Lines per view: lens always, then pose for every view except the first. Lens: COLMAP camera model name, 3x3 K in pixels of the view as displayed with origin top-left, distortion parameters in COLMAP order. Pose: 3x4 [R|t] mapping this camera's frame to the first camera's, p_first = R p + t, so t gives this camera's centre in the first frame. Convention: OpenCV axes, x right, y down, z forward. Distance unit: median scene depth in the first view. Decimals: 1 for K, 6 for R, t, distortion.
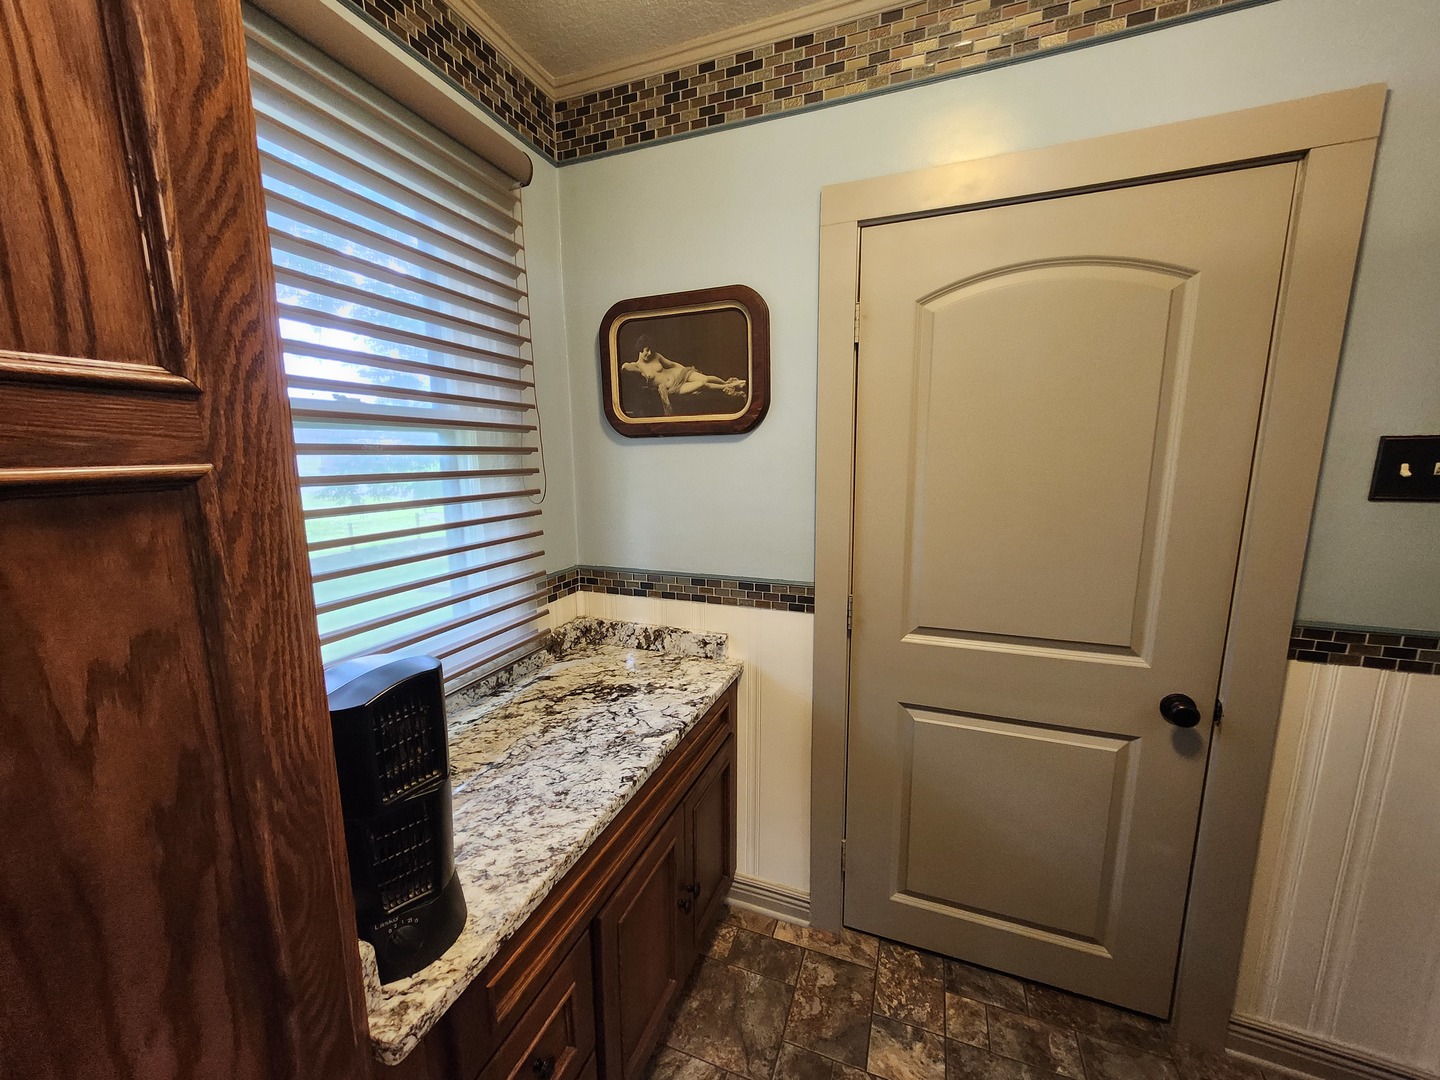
lens RADIAL K [[567.5, 0, 716.2], [0, 567.5, 543.4], [0, 0, 1]] dist [0.000618, 0.000225]
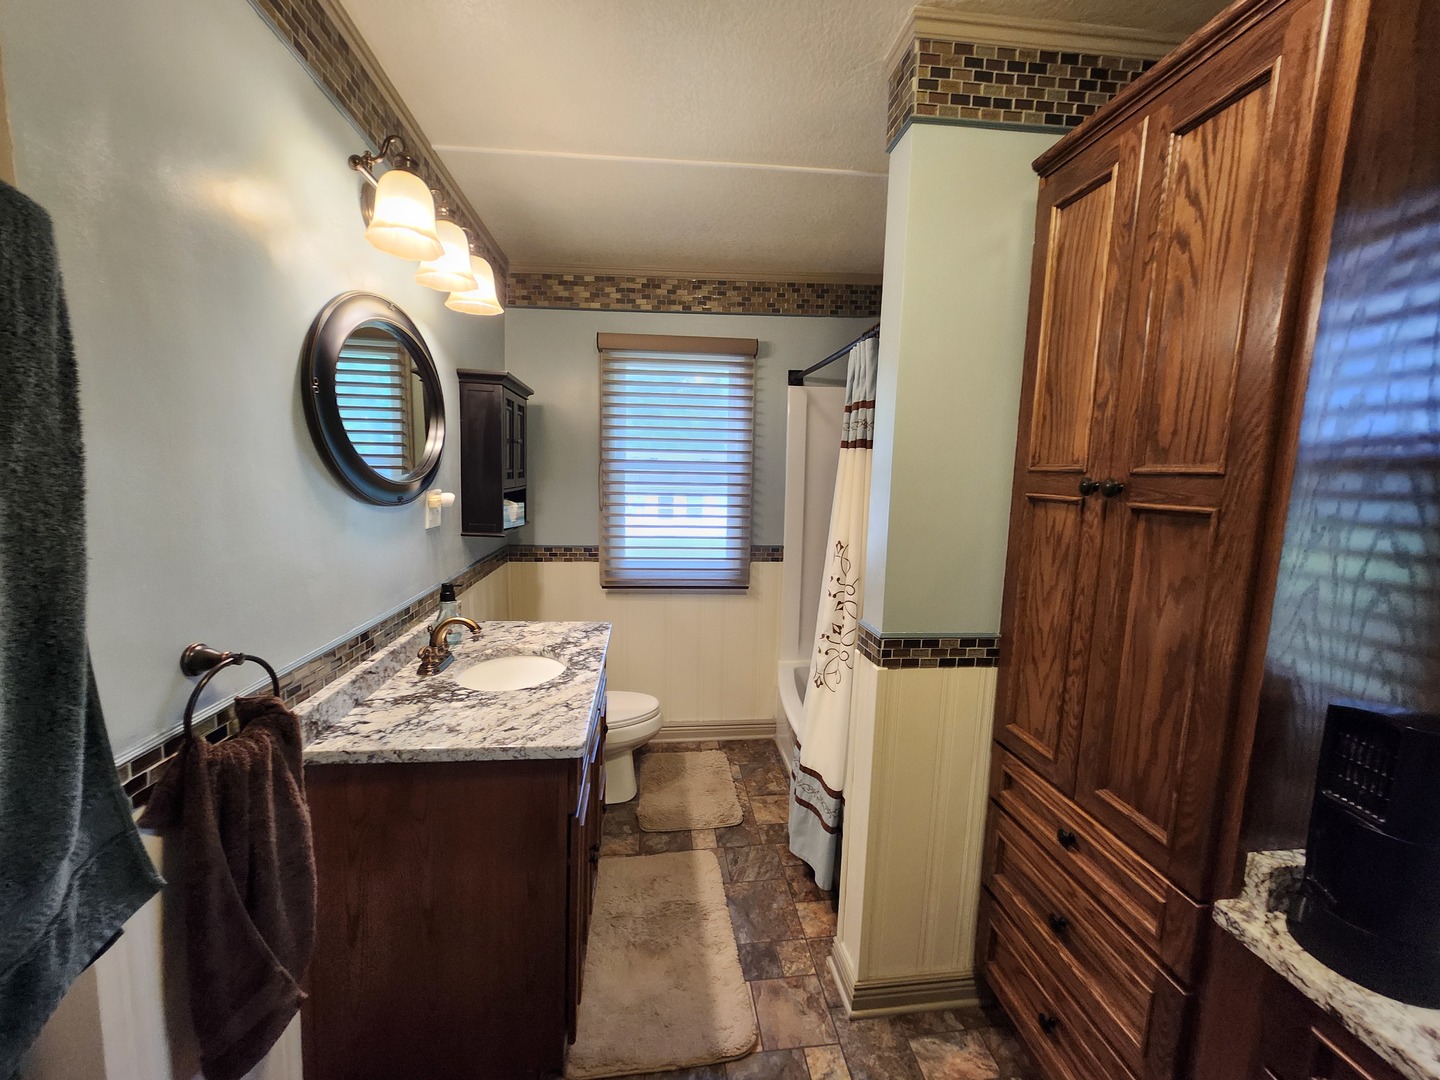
lens RADIAL K [[567.5, 0, 714.9], [0, 567.5, 537.3], [0, 0, 1]] dist [0.000618, 0.000225]
pose [[-0.885040, 0.040323, -0.463766, 1.743566], [-0.095260, 0.959472, 0.265215, -0.419598], [0.455665, 0.278904, -0.845329, 1.972277]]
